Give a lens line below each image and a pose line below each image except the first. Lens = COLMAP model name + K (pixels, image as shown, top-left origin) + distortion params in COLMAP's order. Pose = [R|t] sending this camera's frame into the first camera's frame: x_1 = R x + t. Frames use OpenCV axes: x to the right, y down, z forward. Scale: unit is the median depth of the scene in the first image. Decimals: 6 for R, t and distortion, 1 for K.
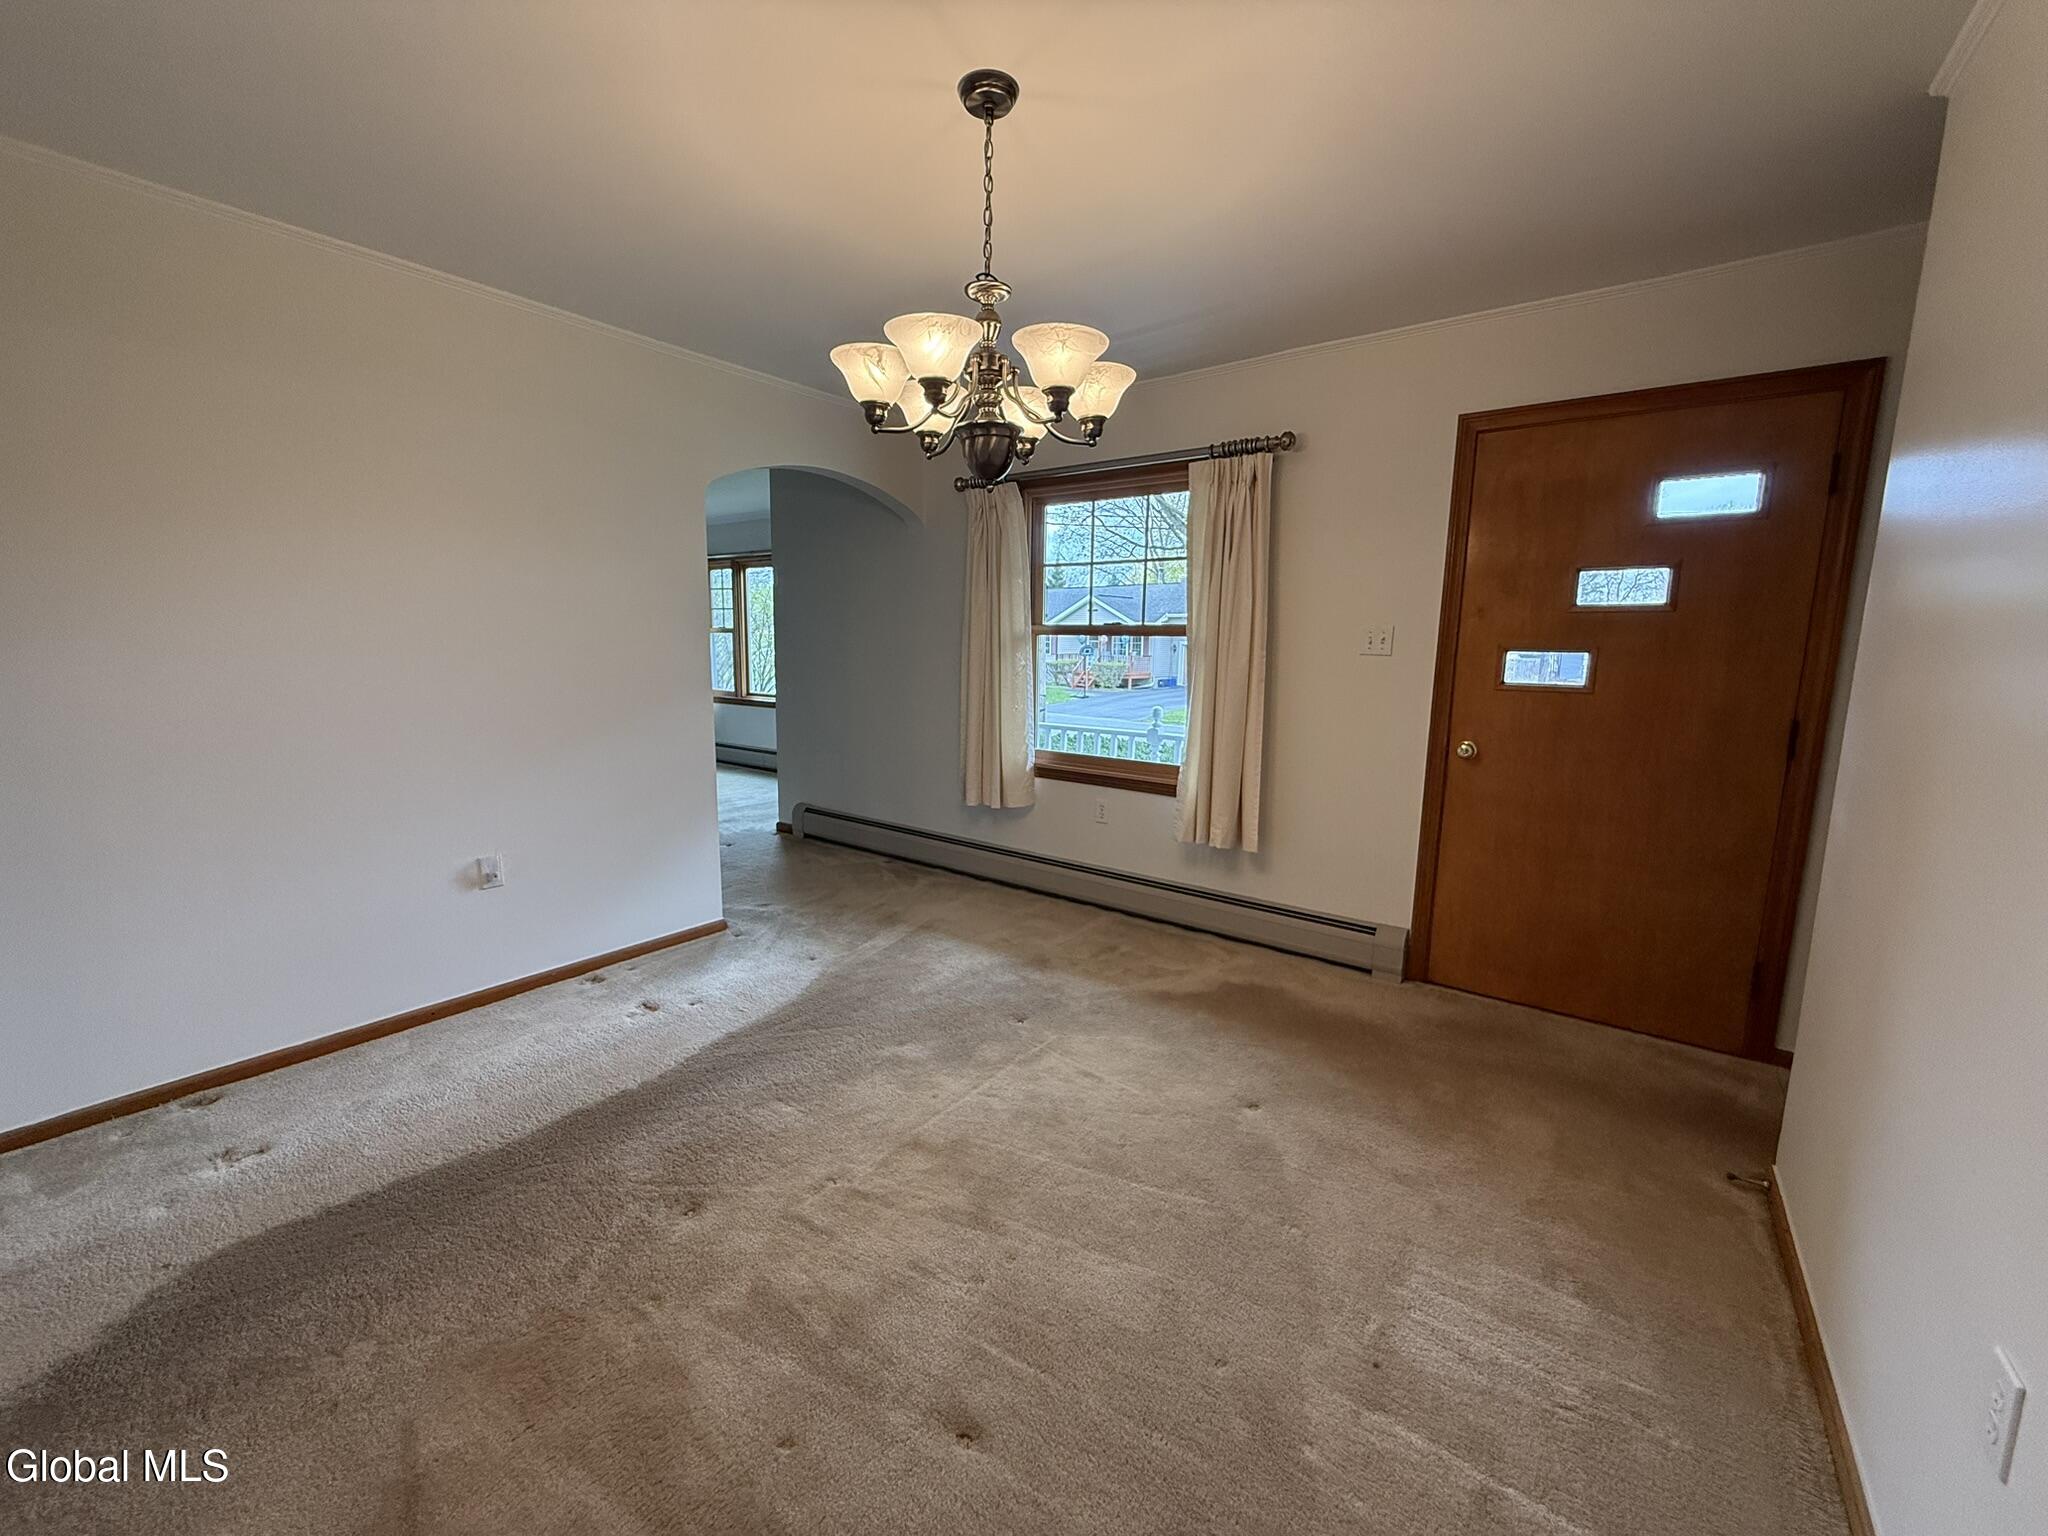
lens RADIAL K [[813.1, 0, 1020.0], [0, 813.1, 764.6], [0, 0, 1]] dist [-0.000583, -0.000161]
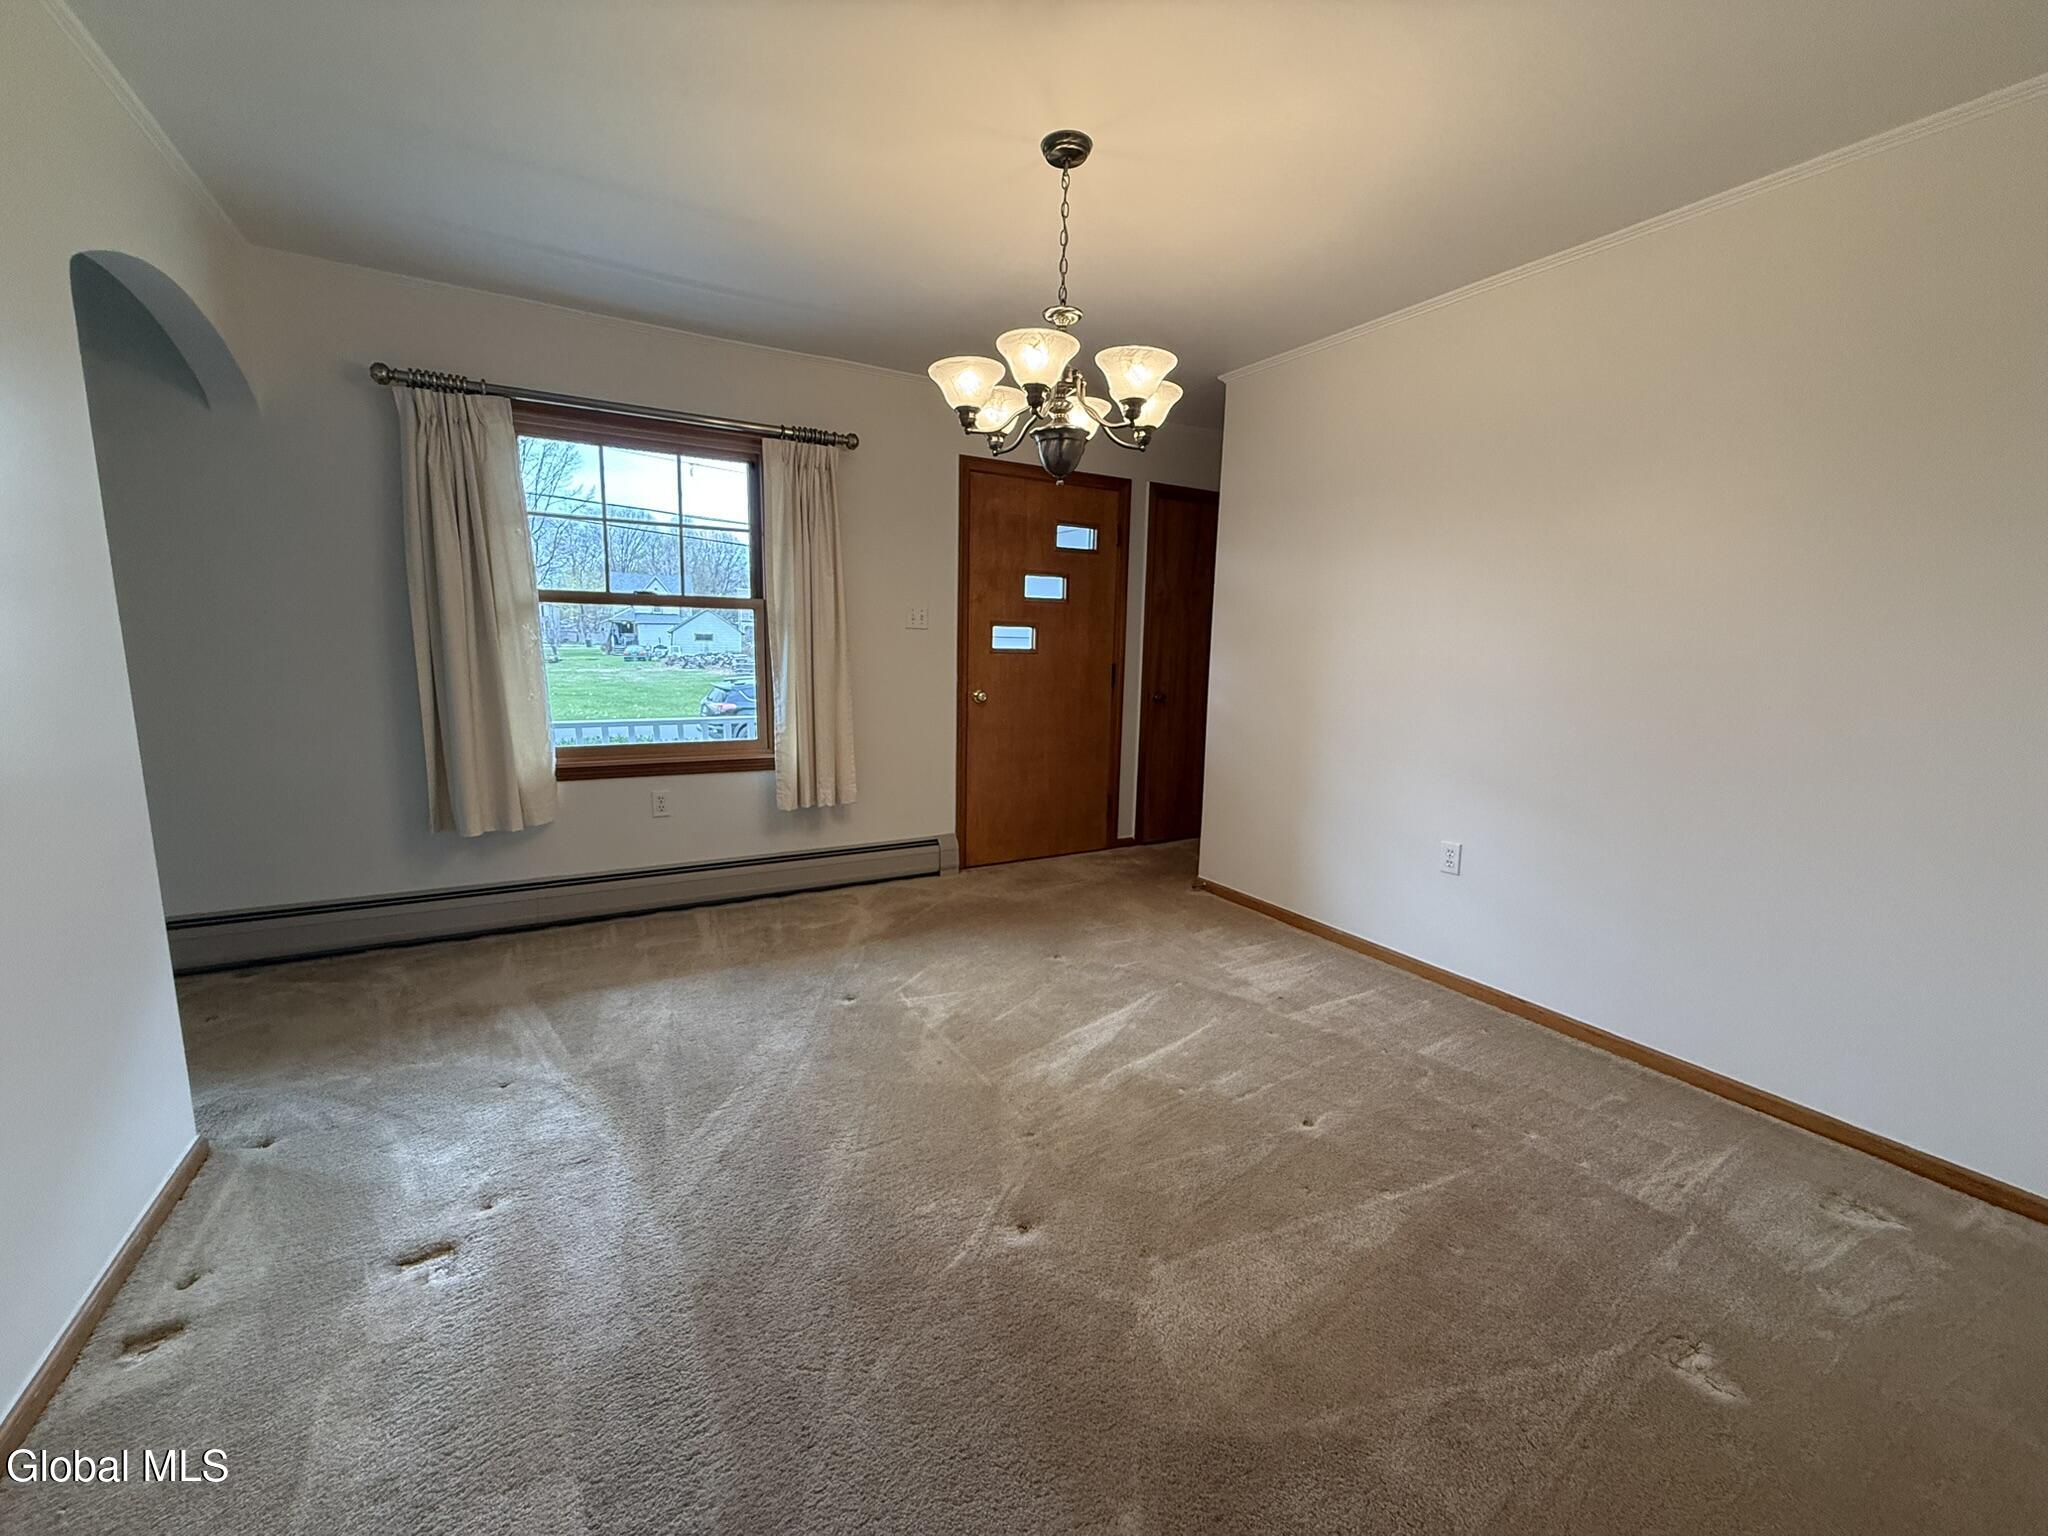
lens RADIAL K [[813.1, 0, 1020.0], [0, 813.1, 764.6], [0, 0, 1]] dist [-0.000583, -0.000161]
pose [[0.394935, -0.145936, 0.907044, -0.669322], [0.123531, 0.986772, 0.104978, -0.037209], [-0.910366, 0.070589, 0.407738, 0.337390]]
